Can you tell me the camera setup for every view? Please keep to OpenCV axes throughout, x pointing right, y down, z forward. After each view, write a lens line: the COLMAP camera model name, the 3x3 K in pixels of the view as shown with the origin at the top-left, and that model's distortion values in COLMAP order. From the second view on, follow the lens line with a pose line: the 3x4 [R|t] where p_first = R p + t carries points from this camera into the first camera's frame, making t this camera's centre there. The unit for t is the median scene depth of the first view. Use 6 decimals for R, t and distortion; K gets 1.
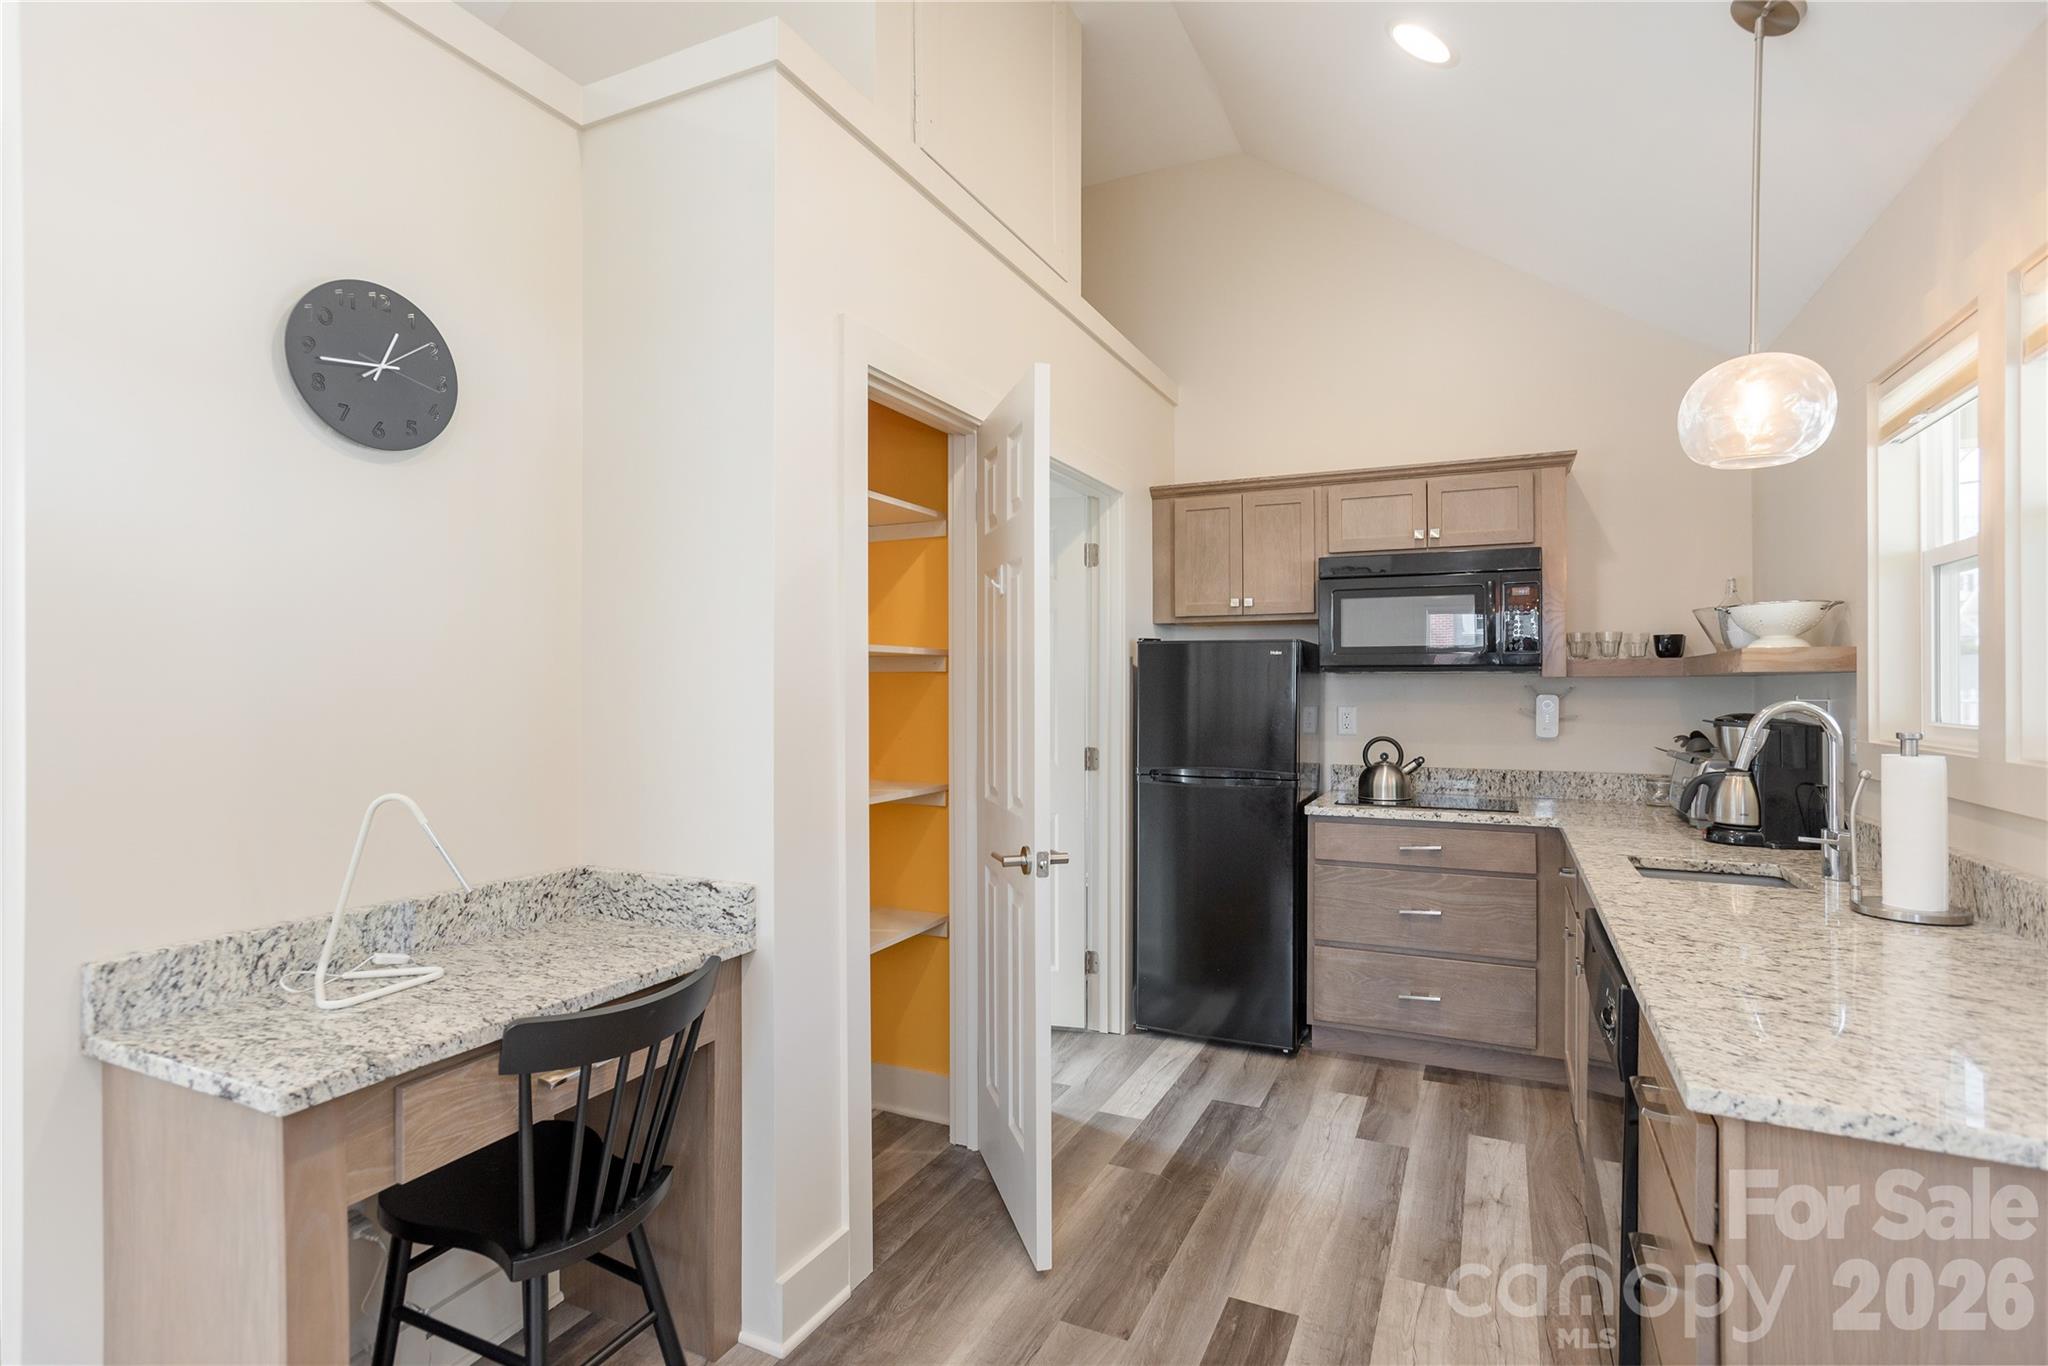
lens RADIAL K [[976.4, 0, 1023.3], [0, 976.4, 678.2], [0, 0, 1]] dist [-0.023898, 0.018544]
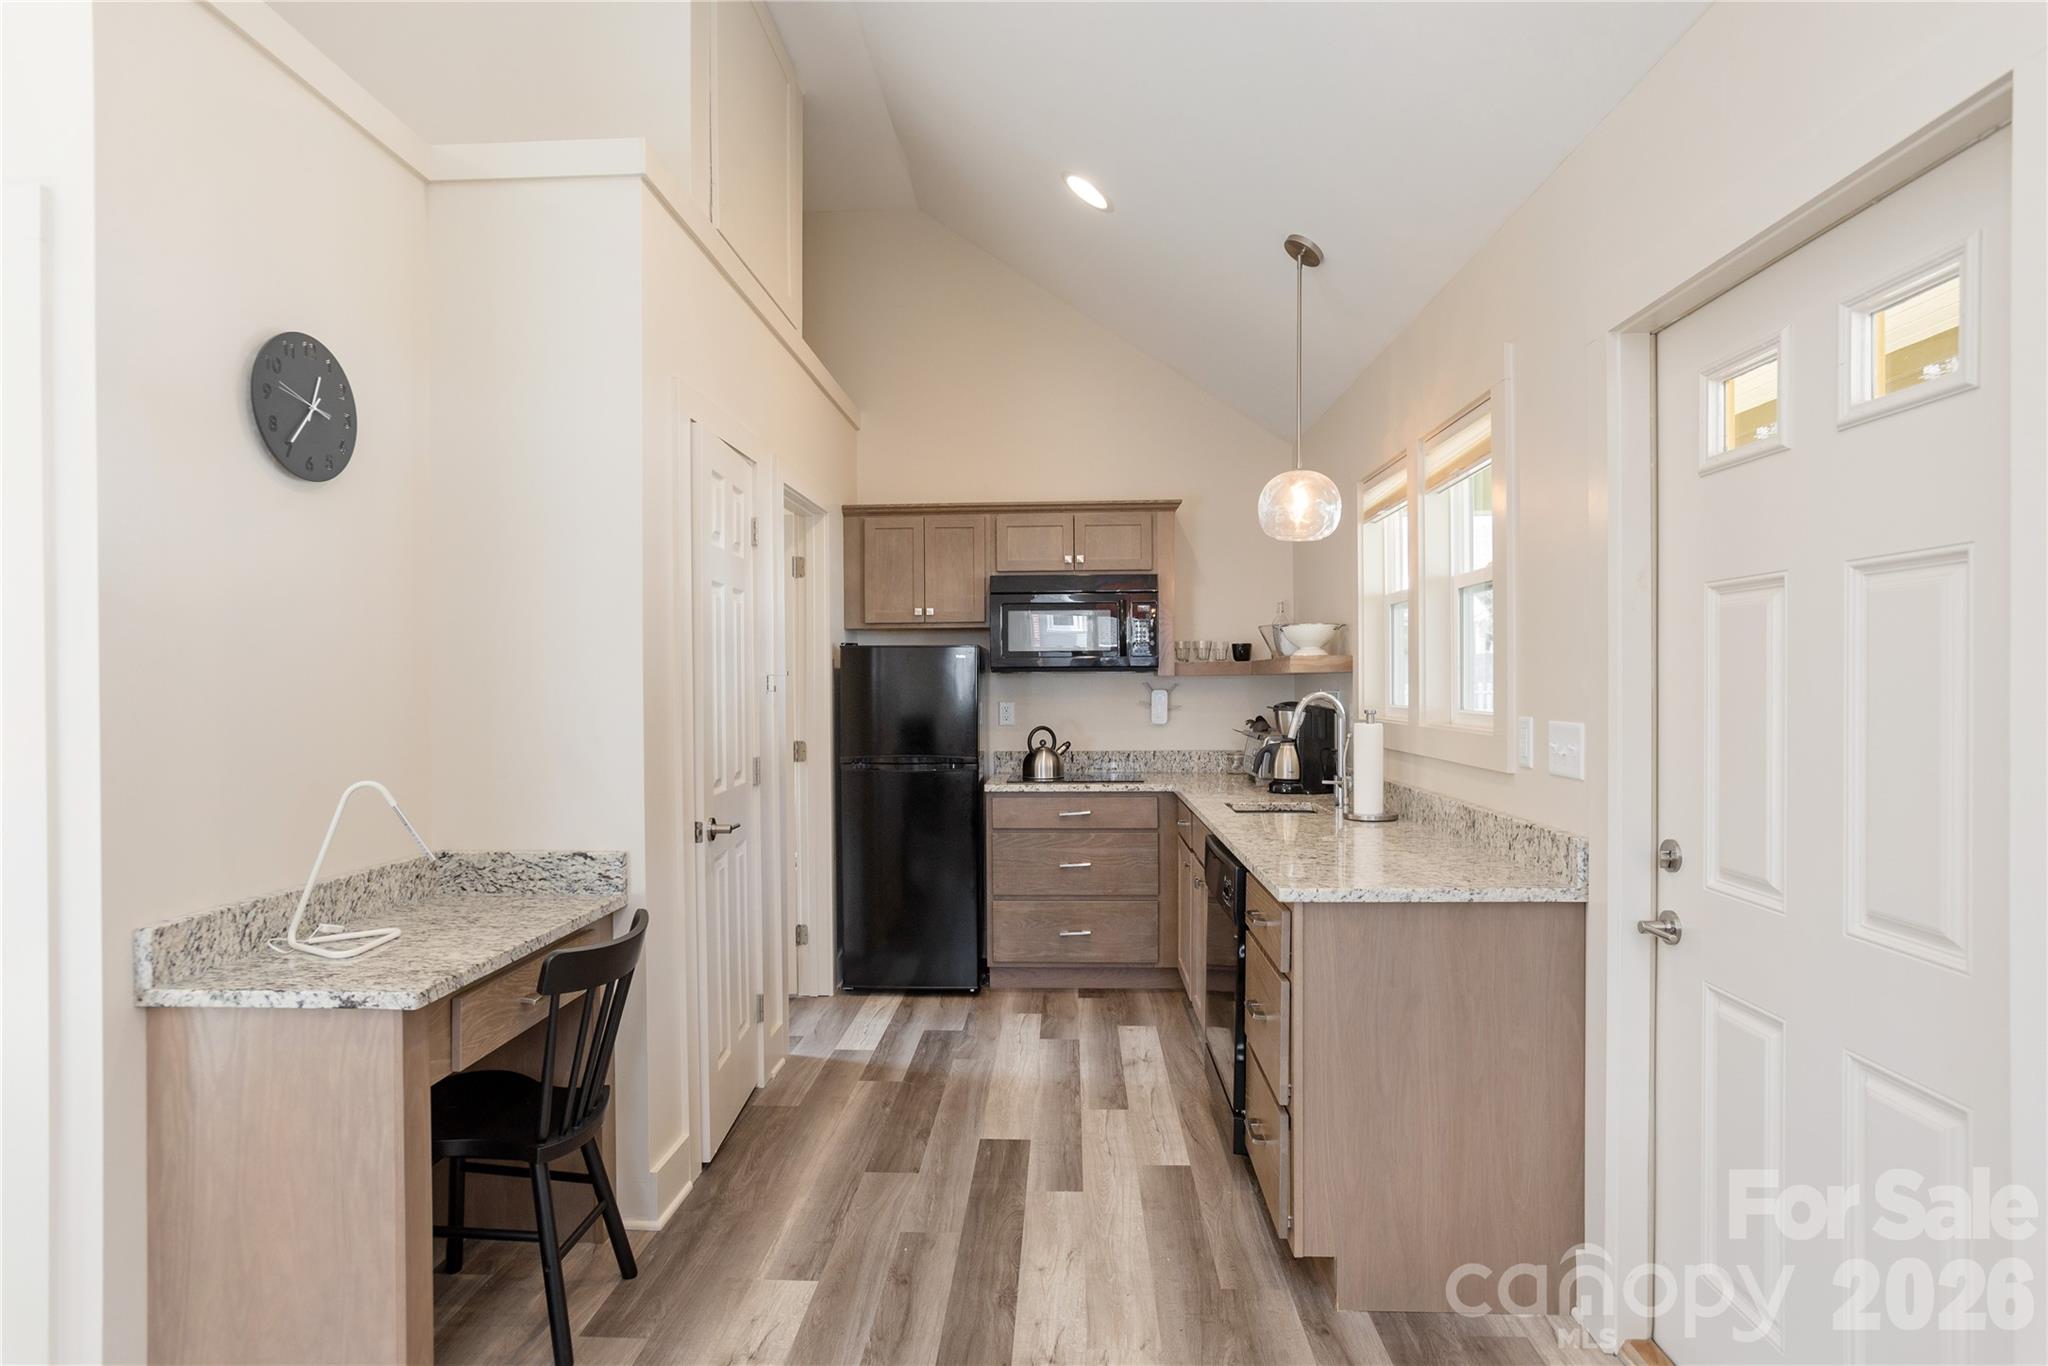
lens RADIAL K [[1079.6, 0, 1031.5], [0, 1079.6, 689.1], [0, 0, 1]] dist [-0.028265, 0.009293]
pose [[0.914965, -0.008527, 0.403444, -0.267579], [0.003471, 0.999906, 0.013263, -0.004829], [-0.403519, -0.010735, 0.914908, -0.324477]]
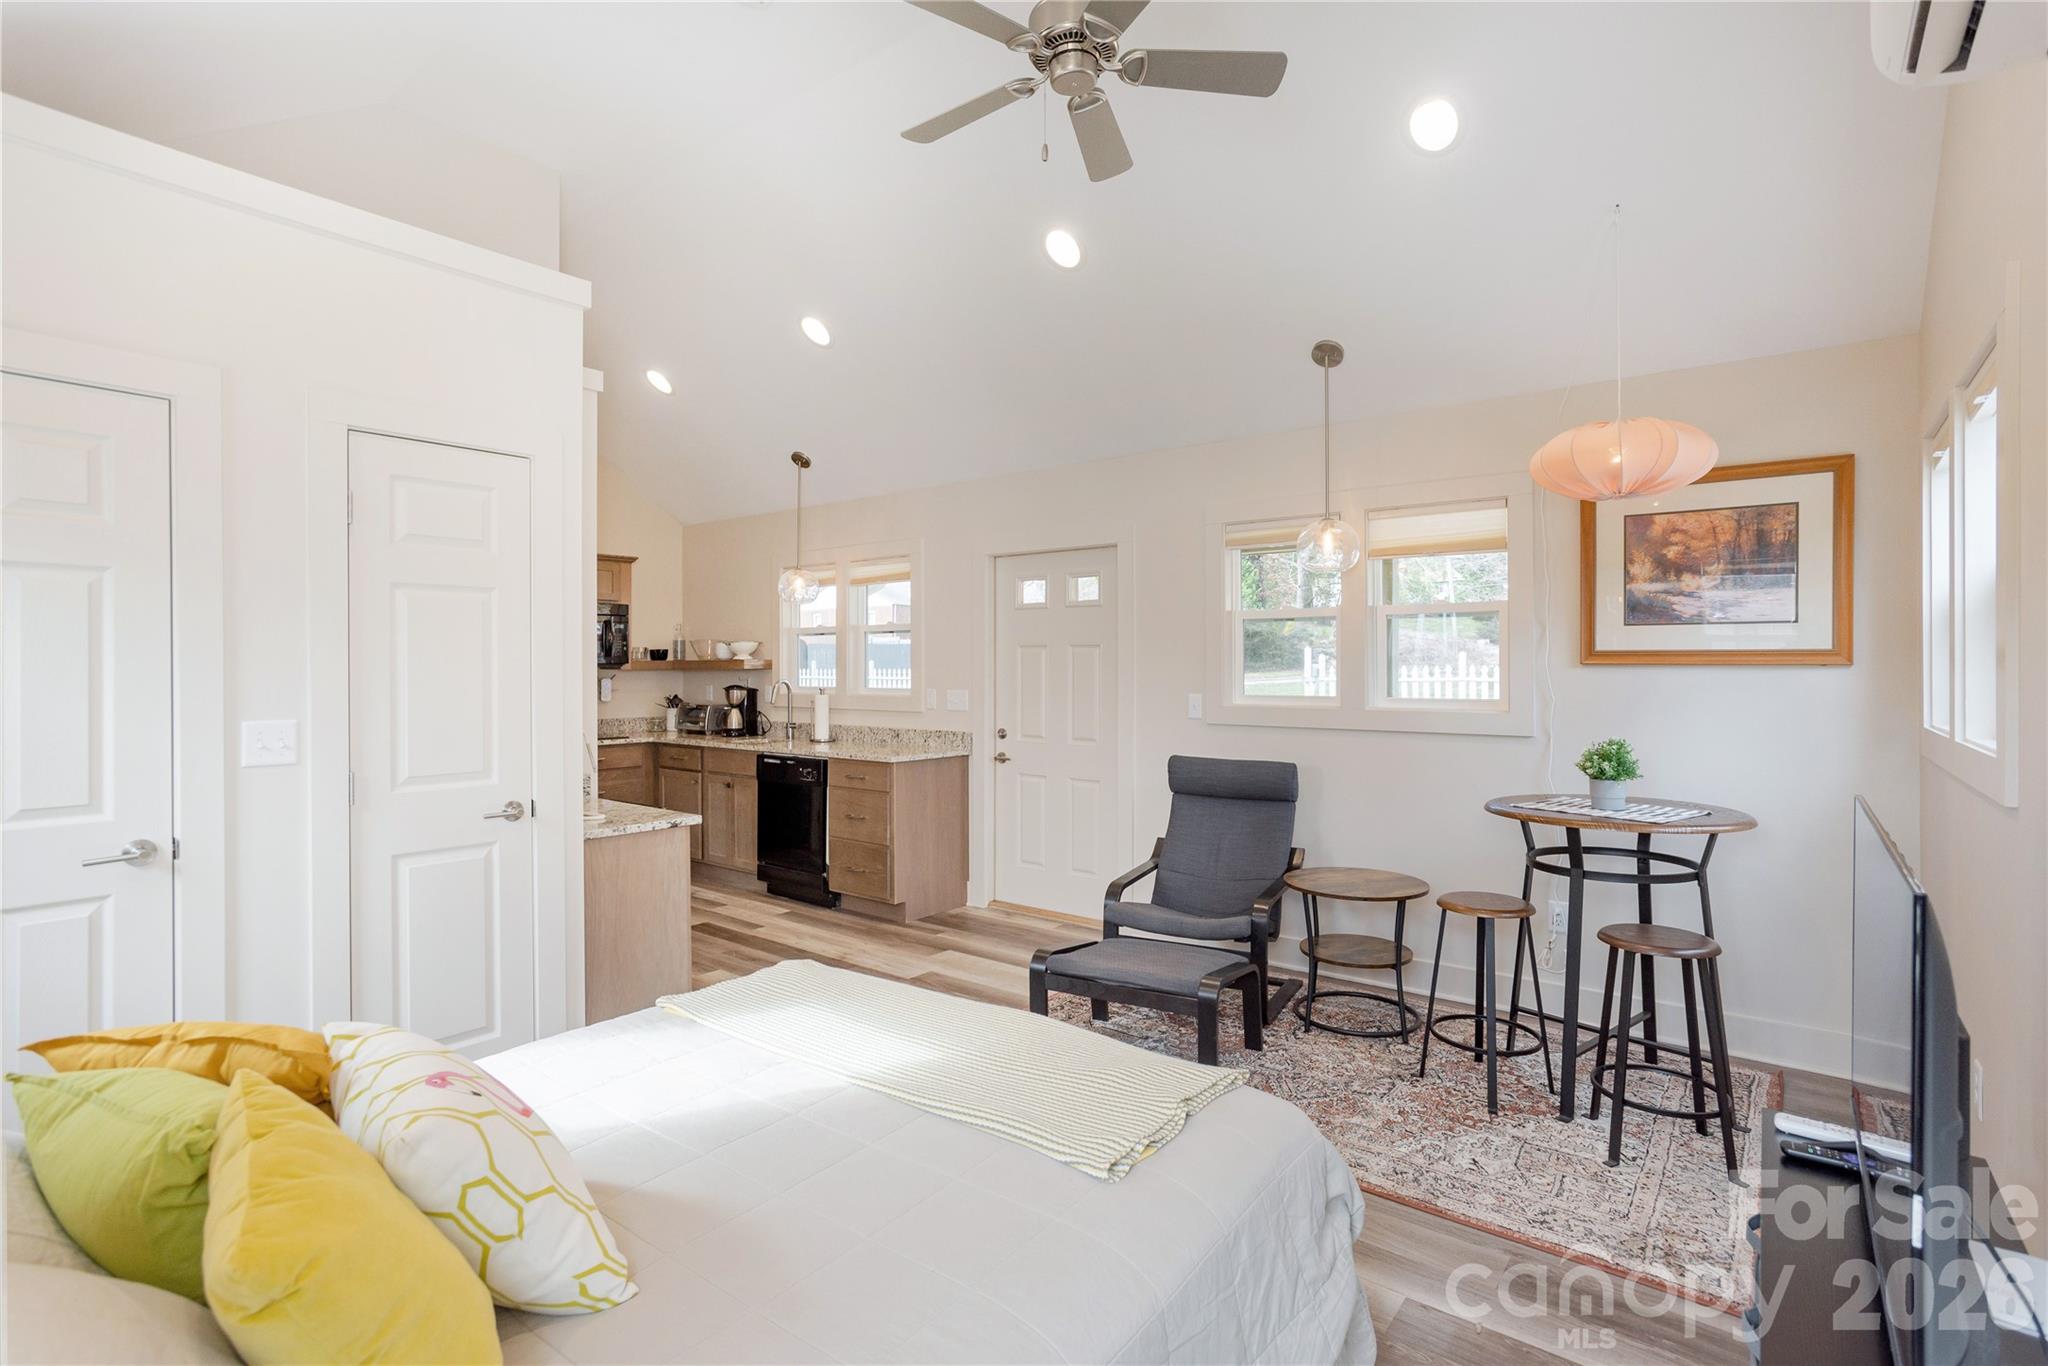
lens RADIAL K [[976.4, 0, 1019.3], [0, 976.4, 668.9], [0, 0, 1]] dist [-0.023898, 0.018544]
pose [[0.221733, -0.006459, 0.975086, -1.667532], [-0.004225, 0.999962, 0.007584, -0.030758], [-0.975098, -0.005802, 0.221698, -0.307876]]
